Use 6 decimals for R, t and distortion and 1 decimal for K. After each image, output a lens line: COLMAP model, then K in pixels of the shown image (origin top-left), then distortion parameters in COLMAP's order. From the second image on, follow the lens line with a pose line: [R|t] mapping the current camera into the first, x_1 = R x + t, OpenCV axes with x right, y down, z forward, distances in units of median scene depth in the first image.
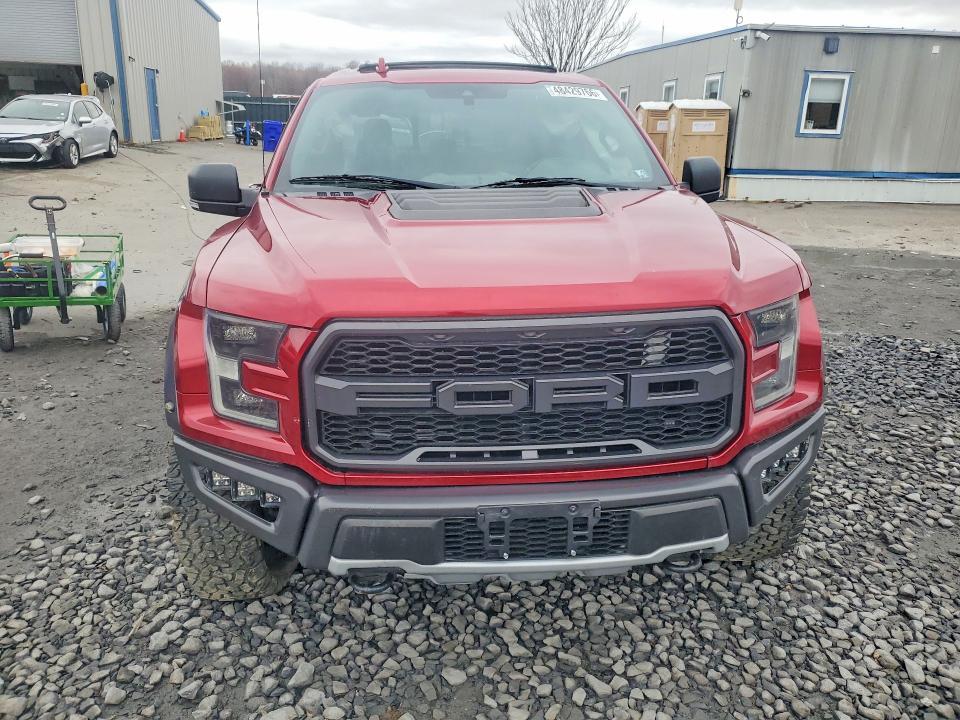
lens RADIAL K [[730.6, 0, 478.6], [0, 730.6, 358.9], [0, 0, 1]] dist [0.010540, 0.000127]
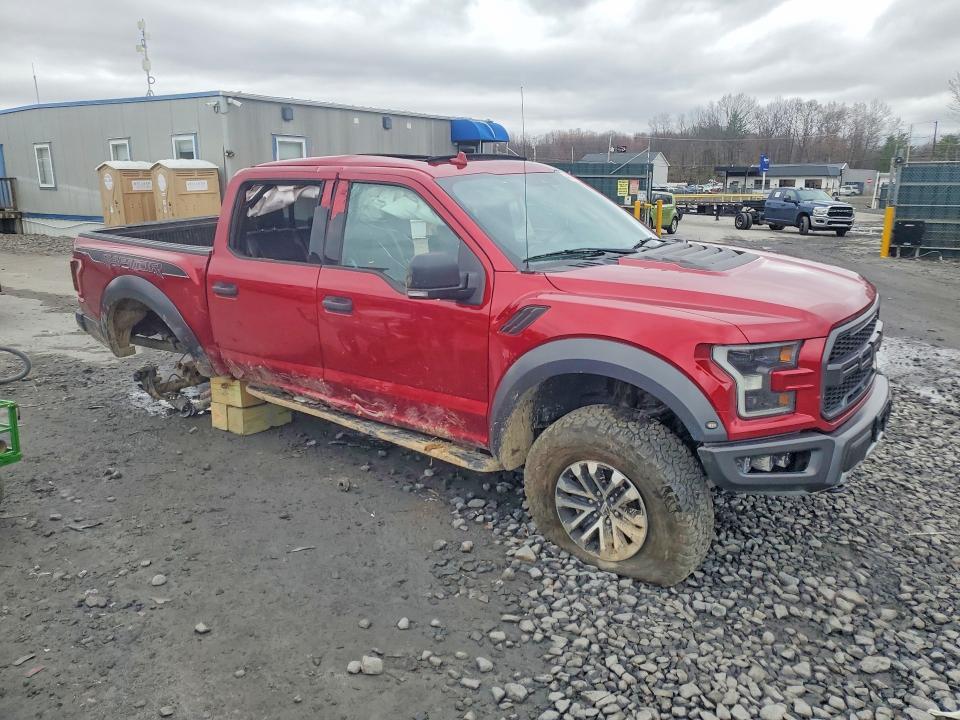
lens RADIAL K [[730.6, 0, 479.2], [0, 730.6, 356.4], [0, 0, 1]] dist [0.010540, 0.000127]
pose [[0.672151, -0.195782, 0.714061, -0.211210], [0.243481, 0.969217, 0.036550, -0.027090], [-0.699236, 0.149293, 0.699129, 0.043441]]
